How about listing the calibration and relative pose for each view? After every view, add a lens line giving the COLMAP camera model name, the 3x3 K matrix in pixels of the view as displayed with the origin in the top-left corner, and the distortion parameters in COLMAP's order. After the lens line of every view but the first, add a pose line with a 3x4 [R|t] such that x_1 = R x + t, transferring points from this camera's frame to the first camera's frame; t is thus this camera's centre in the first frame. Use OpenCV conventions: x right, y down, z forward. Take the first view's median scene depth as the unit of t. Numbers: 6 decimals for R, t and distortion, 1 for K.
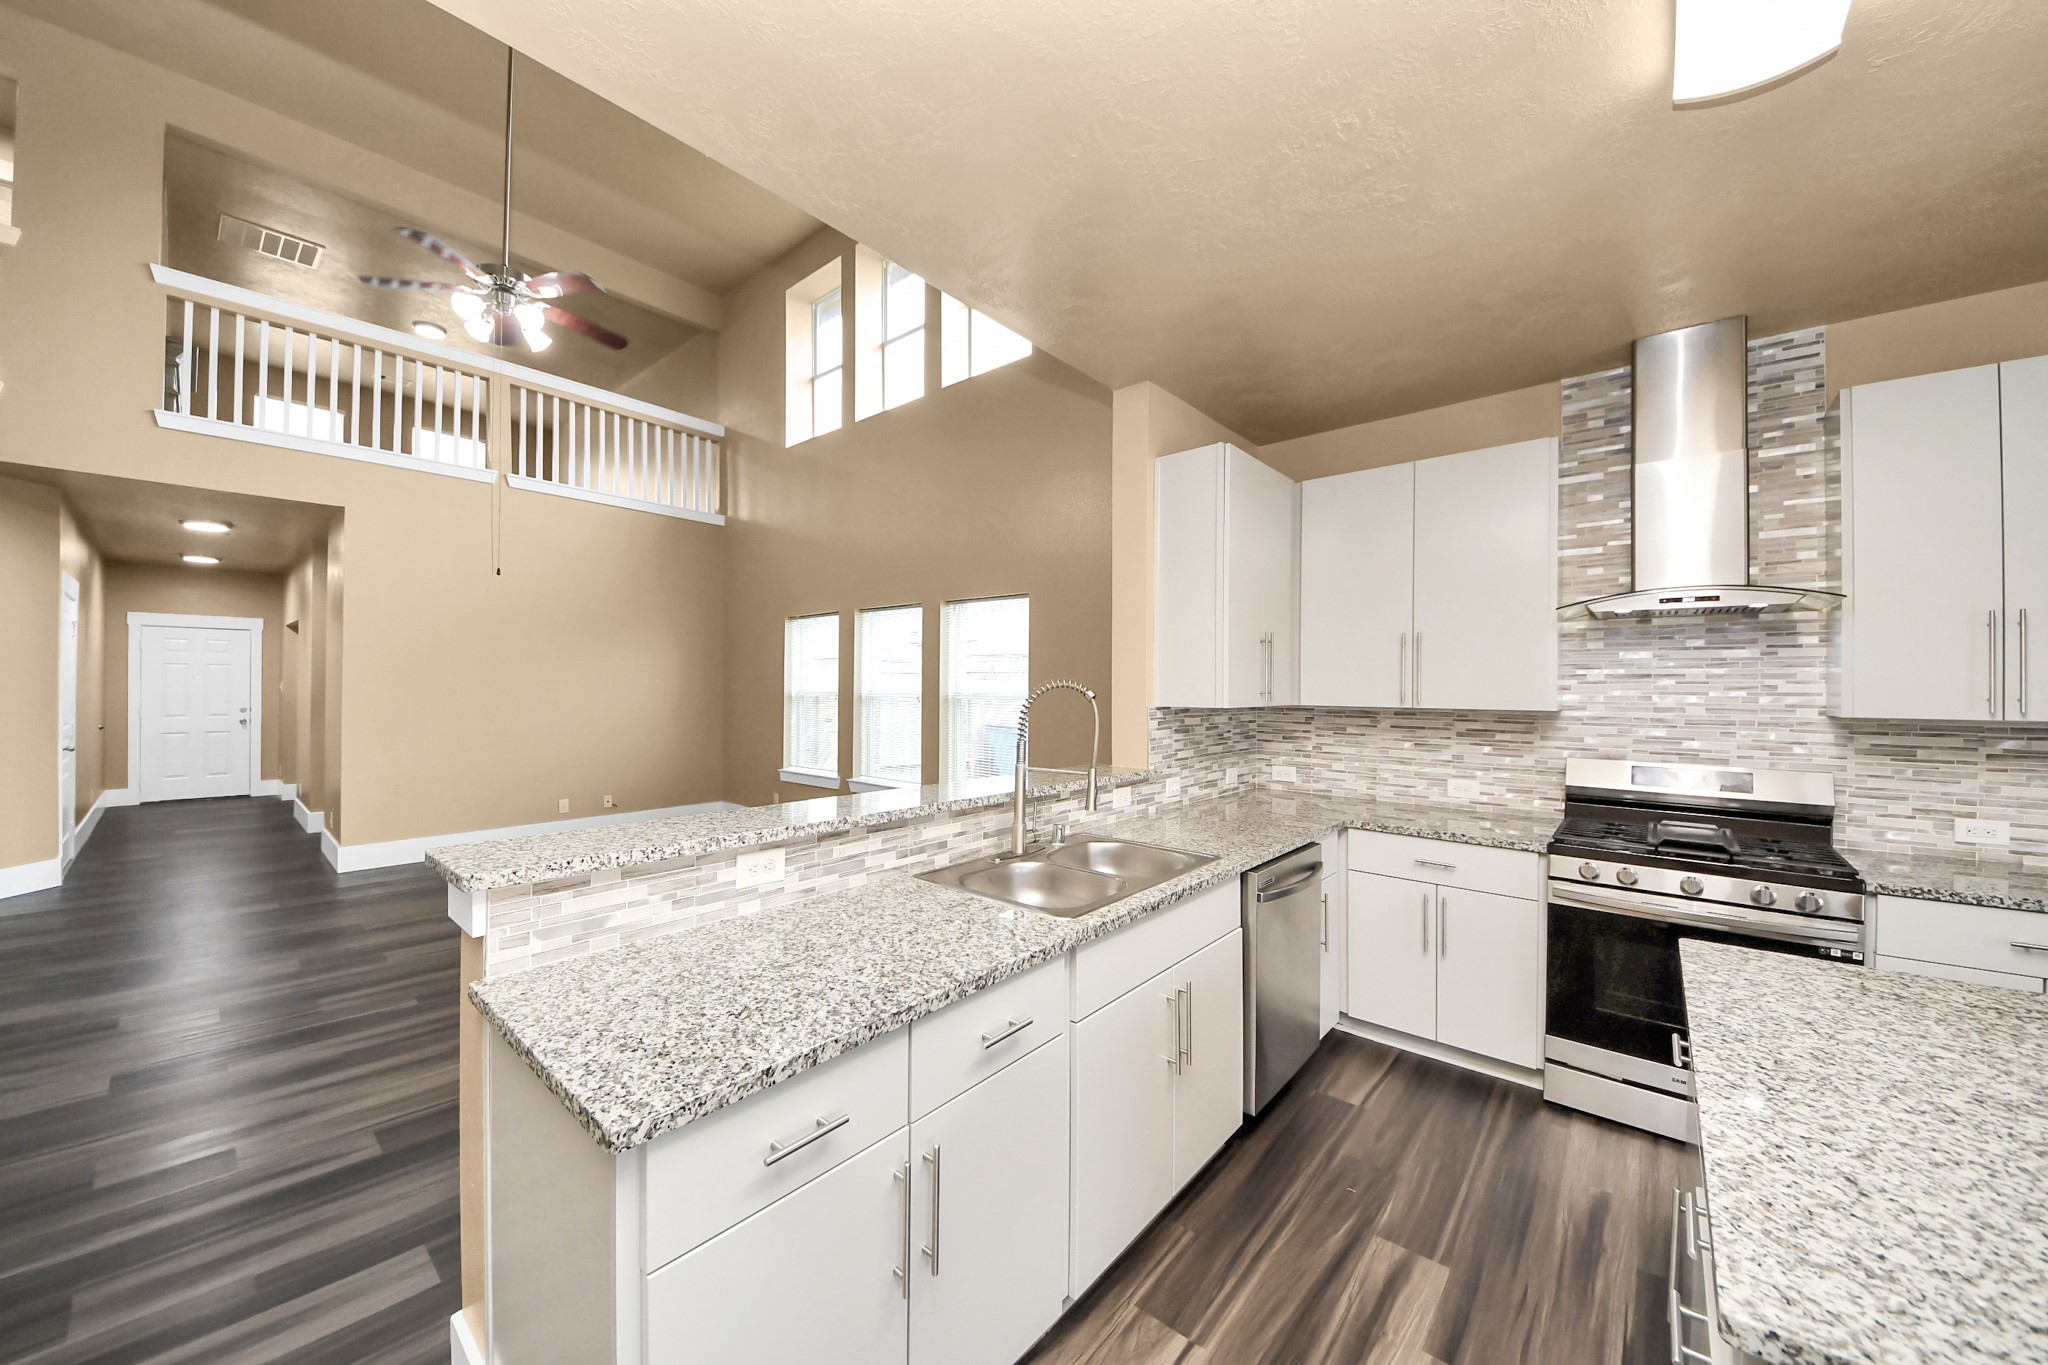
lens RADIAL K [[730.5, 0, 1030.8], [0, 730.5, 688.1], [0, 0, 1]] dist [-0.003240, -0.001493]
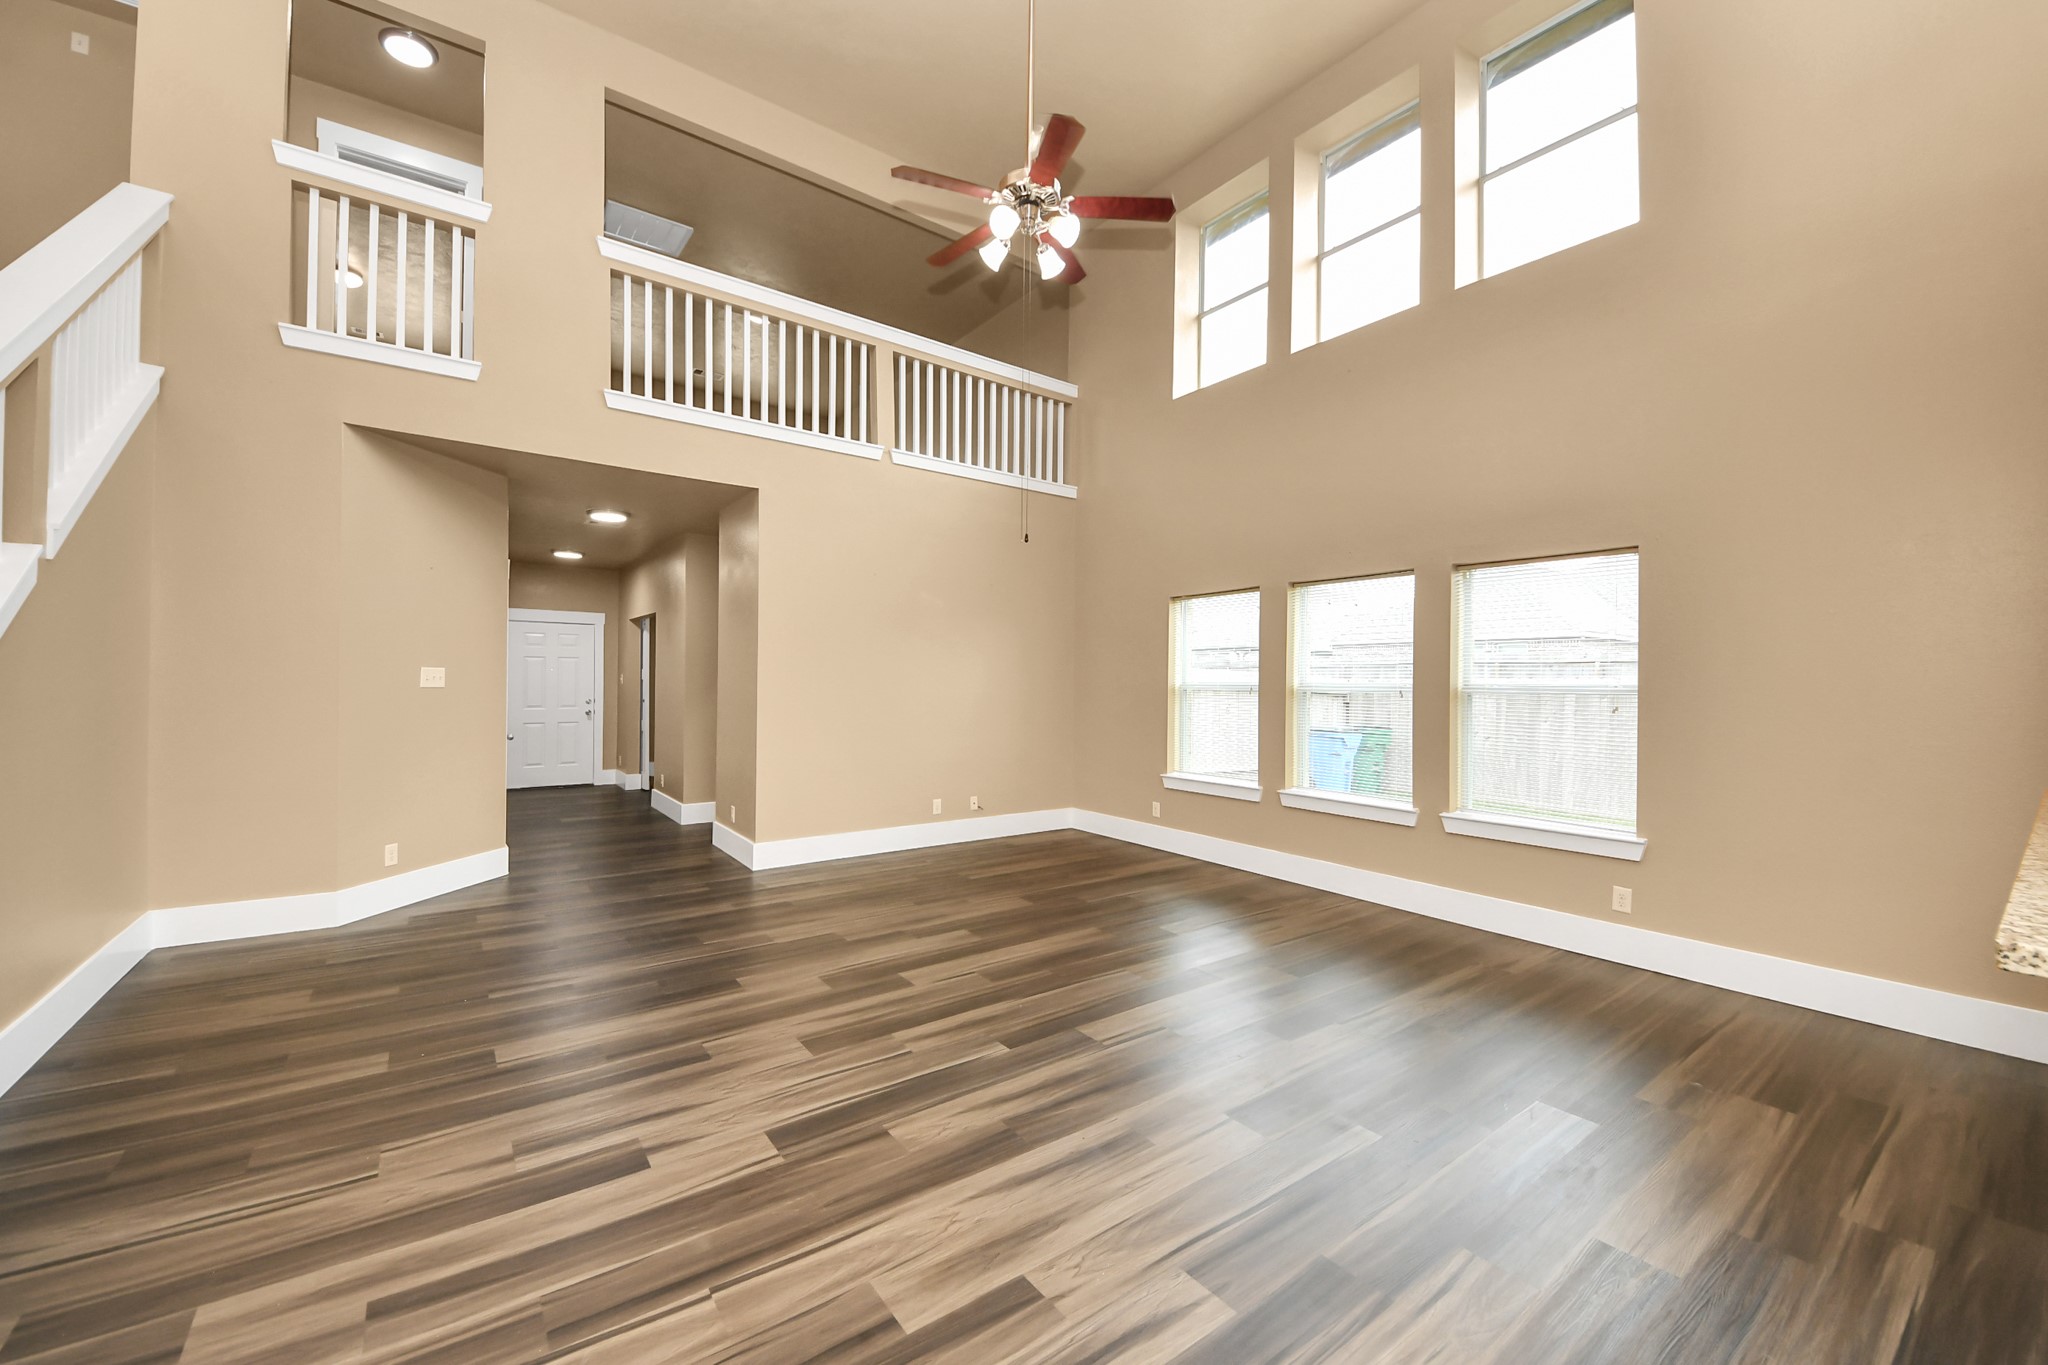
lens RADIAL K [[779.6, 0, 1034.2], [0, 779.6, 684.8], [0, 0, 1]] dist [0.007152, -0.000555]
pose [[0.977176, 0.001906, -0.212424, -0.609506], [-0.001751, 0.999998, 0.000917, 0.011069], [0.212425, -0.000524, 0.977177, 0.127809]]
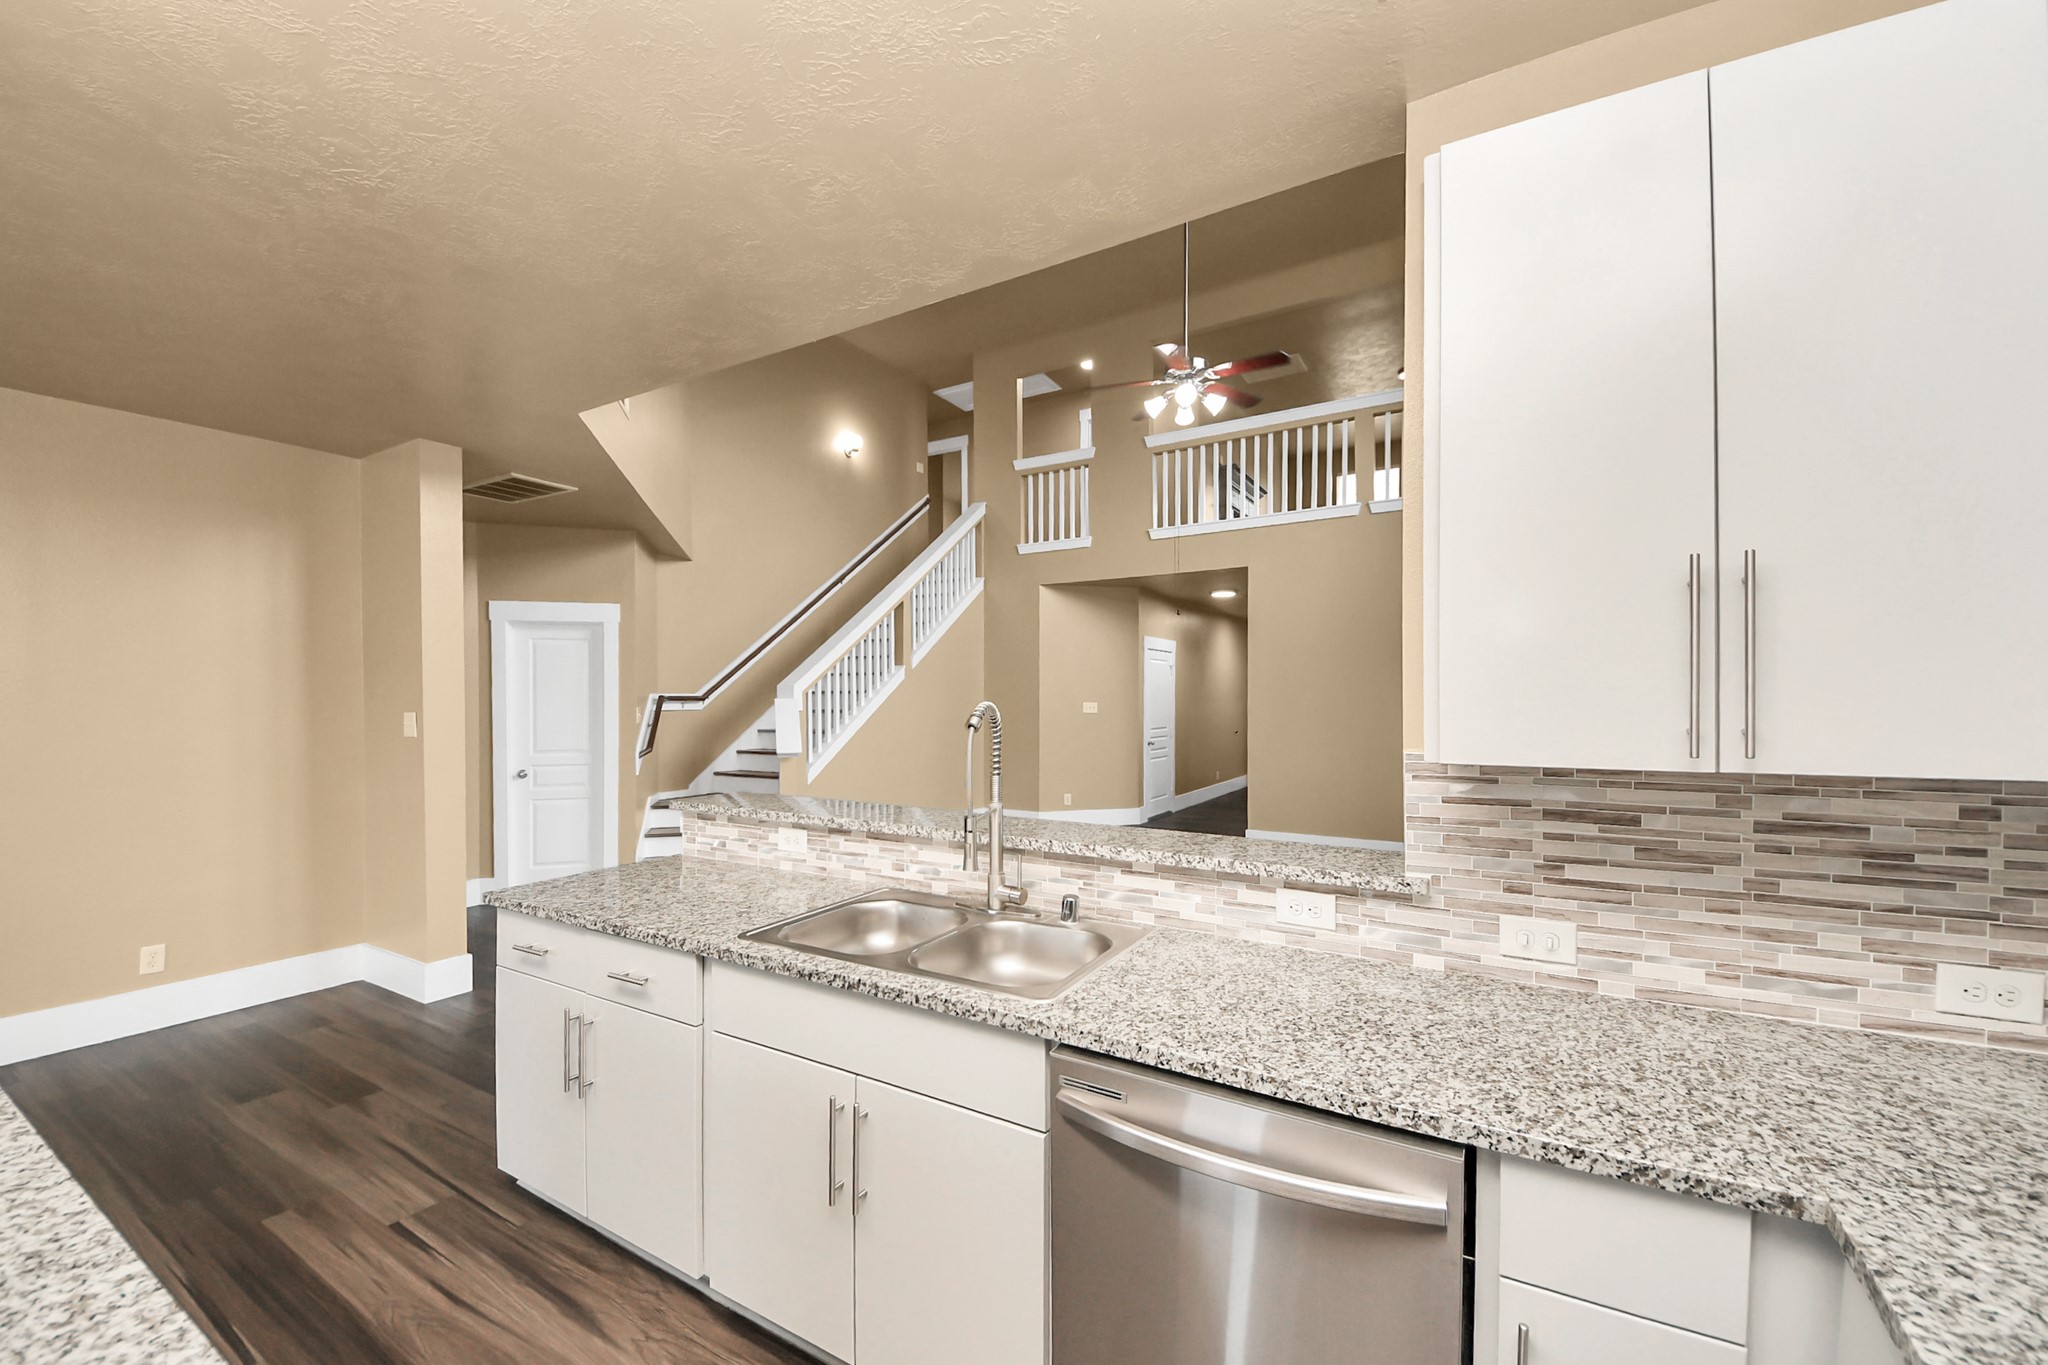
lens RADIAL K [[790.1, 0, 990.9], [0, 790.1, 710.4], [0, 0, 1]] dist [-0.002746, -0.002625]
pose [[0.163094, 0.005337, -0.986596, 0.589232], [-0.000837, 0.999986, 0.005271, -0.004584], [0.986610, -0.000034, 0.163097, 0.567234]]
